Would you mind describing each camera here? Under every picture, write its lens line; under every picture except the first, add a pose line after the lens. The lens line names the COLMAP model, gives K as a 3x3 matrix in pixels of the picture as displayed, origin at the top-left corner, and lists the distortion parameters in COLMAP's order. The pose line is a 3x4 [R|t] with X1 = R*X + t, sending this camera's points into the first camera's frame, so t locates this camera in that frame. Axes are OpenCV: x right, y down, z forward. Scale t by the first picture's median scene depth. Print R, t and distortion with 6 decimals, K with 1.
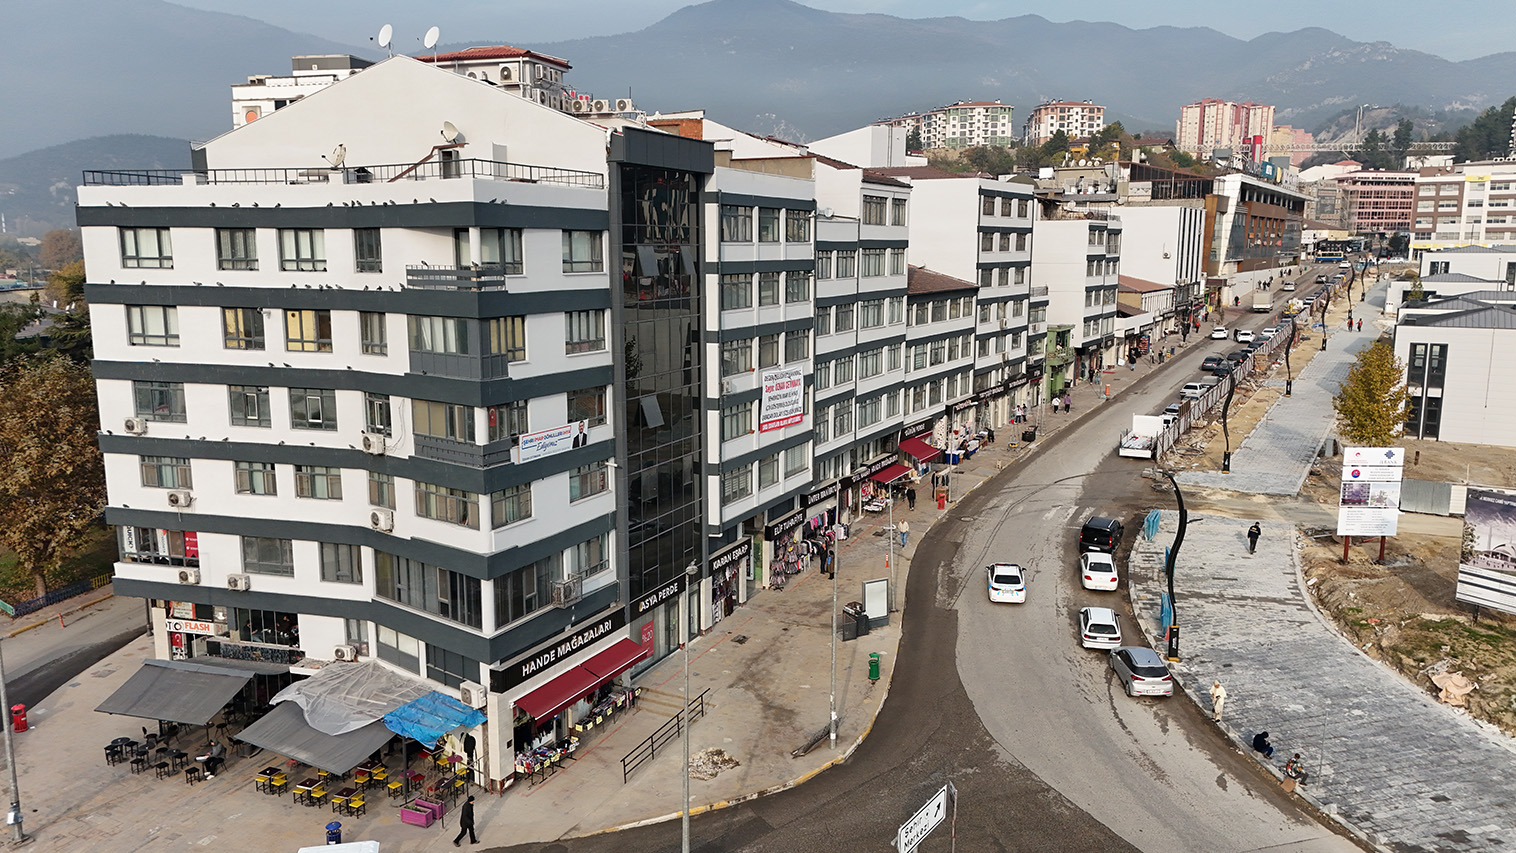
lens RADIAL K [[1112.8, 0, 758.0], [0, 1112.8, 426.5], [0, 0, 1]] dist [0.081531, -0.083885]
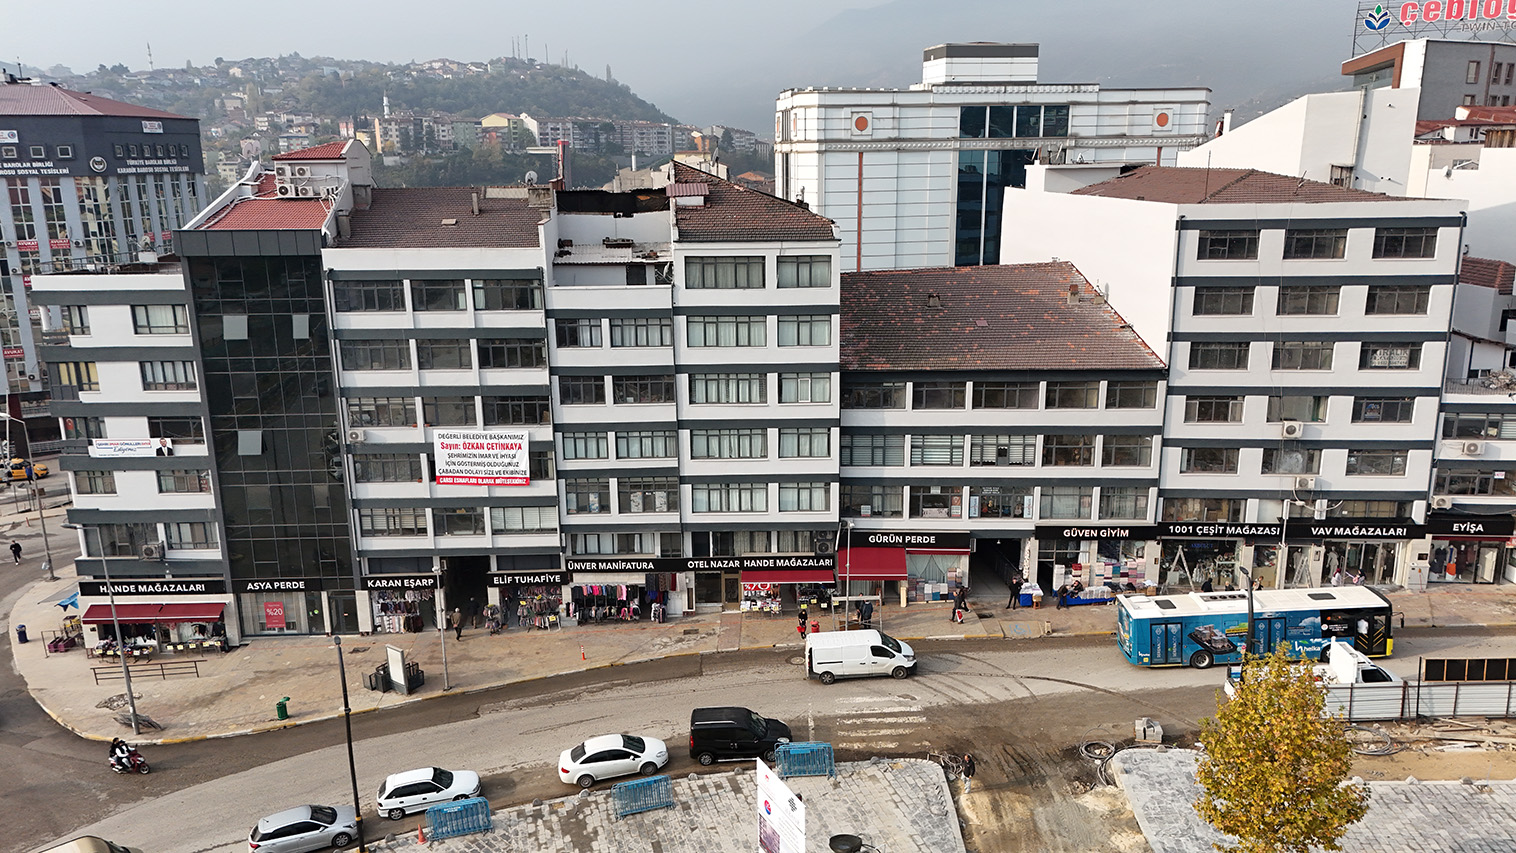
lens RADIAL K [[1112.8, 0, 758.0], [0, 1112.8, 426.5], [0, 0, 1]] dist [0.081531, -0.083885]
pose [[0.444713, 0.209518, -0.870823, 1.332234], [-0.131849, 0.976977, 0.167726, -0.337373], [0.885915, 0.040228, 0.462099, 0.948252]]
